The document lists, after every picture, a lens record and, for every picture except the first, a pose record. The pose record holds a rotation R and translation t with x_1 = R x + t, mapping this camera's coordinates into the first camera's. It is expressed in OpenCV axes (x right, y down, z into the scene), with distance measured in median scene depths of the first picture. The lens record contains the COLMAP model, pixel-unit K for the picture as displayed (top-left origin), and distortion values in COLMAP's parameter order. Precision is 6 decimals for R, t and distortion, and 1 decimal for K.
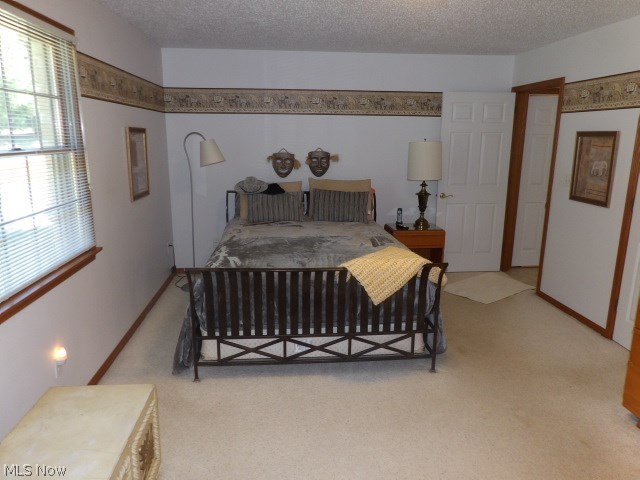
lens RADIAL K [[452.2, 0, 319.7], [0, 452.2, 258.9], [0, 0, 1]] dist [-0.014026, -0.003565]
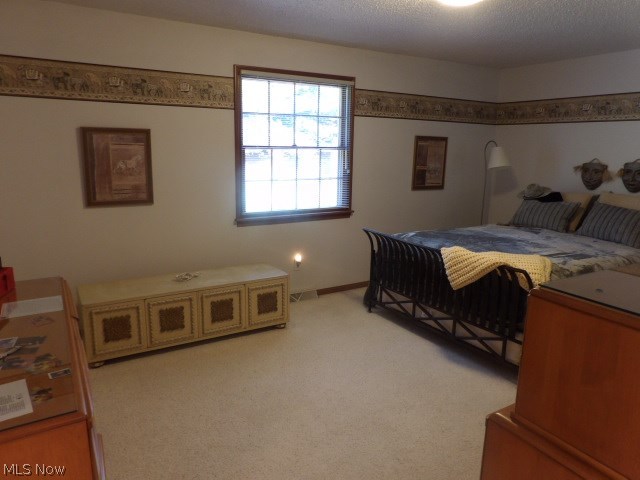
lens RADIAL K [[461.5, 0, 320.0], [0, 461.5, 240.0], [0, 0, 1]] dist [0.104052, 0.000838]
pose [[0.484539, 0.193334, -0.853138, 0.723738], [-0.256440, 0.963817, 0.072771, -0.012592], [0.836338, 0.183519, 0.516585, 0.067524]]
